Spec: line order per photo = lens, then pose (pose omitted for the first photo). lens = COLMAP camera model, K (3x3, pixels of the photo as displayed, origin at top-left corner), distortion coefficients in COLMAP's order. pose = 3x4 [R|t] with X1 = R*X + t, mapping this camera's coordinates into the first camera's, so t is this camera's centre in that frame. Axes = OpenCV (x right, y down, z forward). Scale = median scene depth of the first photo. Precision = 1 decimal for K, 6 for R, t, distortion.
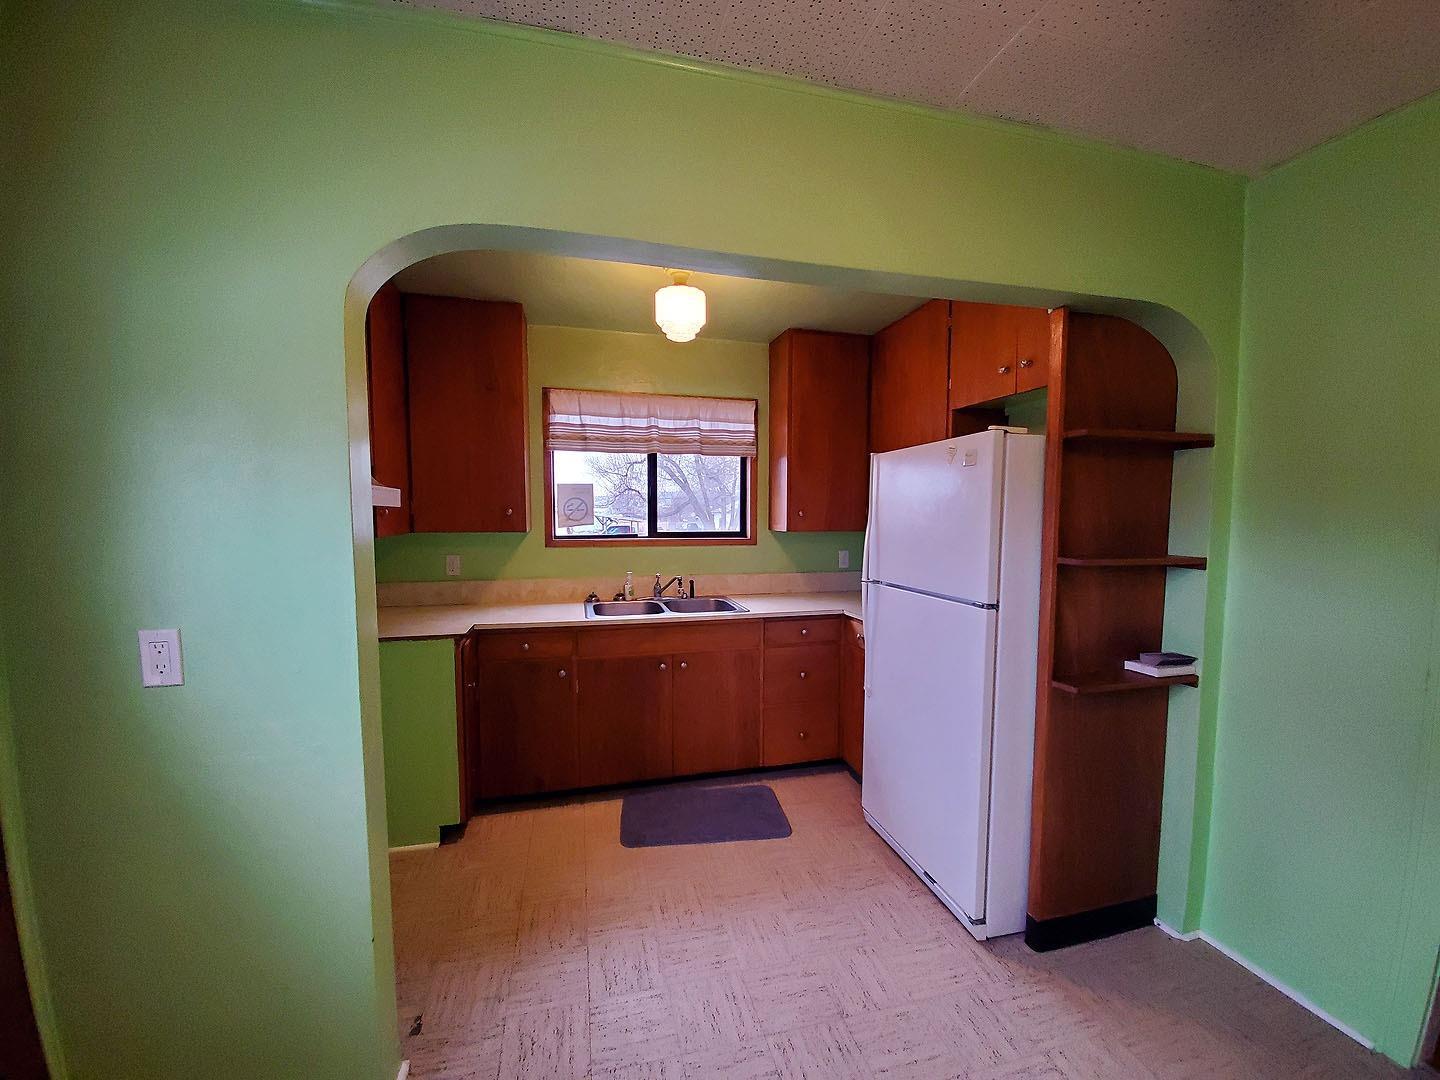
lens RADIAL K [[559.6, 0, 718.8], [0, 559.6, 549.9], [0, 0, 1]] dist [0.011359, -0.017970]
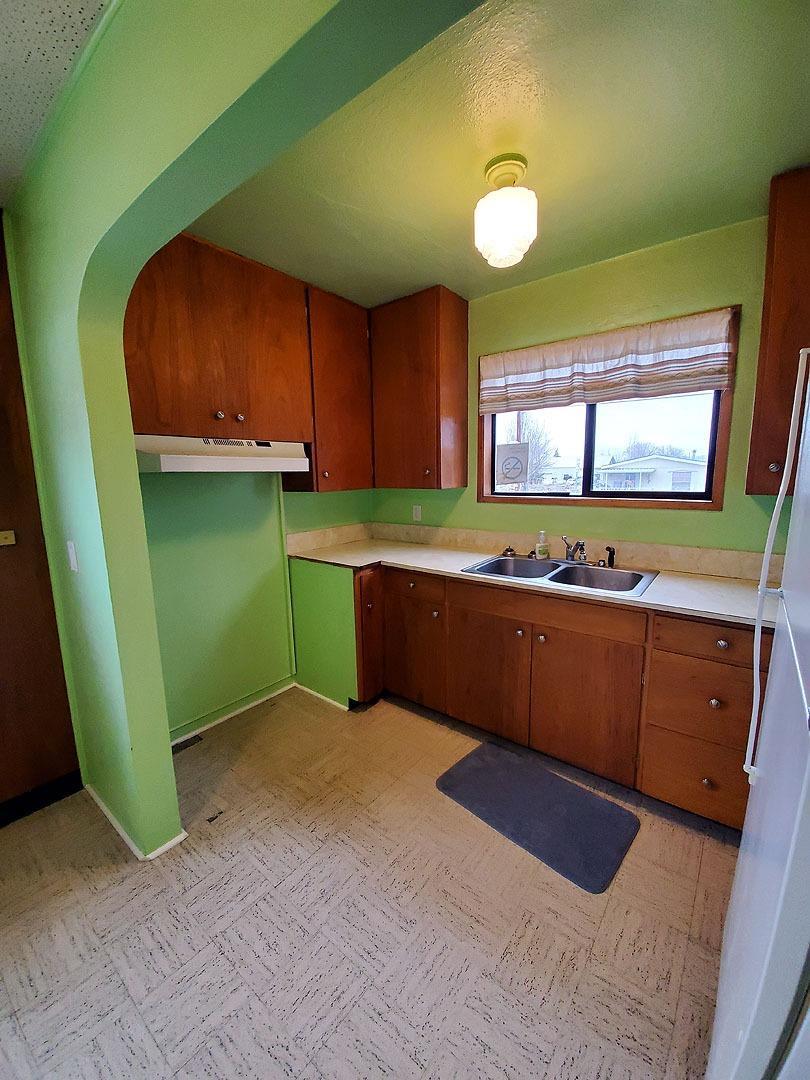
lens RADIAL K [[419.7, 0, 405.0], [0, 419.7, 540.0], [0, 0, 1]] dist [0.011359, -0.017970]
pose [[0.604663, 0.113130, -0.788406, 0.289566], [-0.034587, 0.992657, 0.115912, -0.023340], [0.795730, -0.042819, 0.604136, 0.367445]]
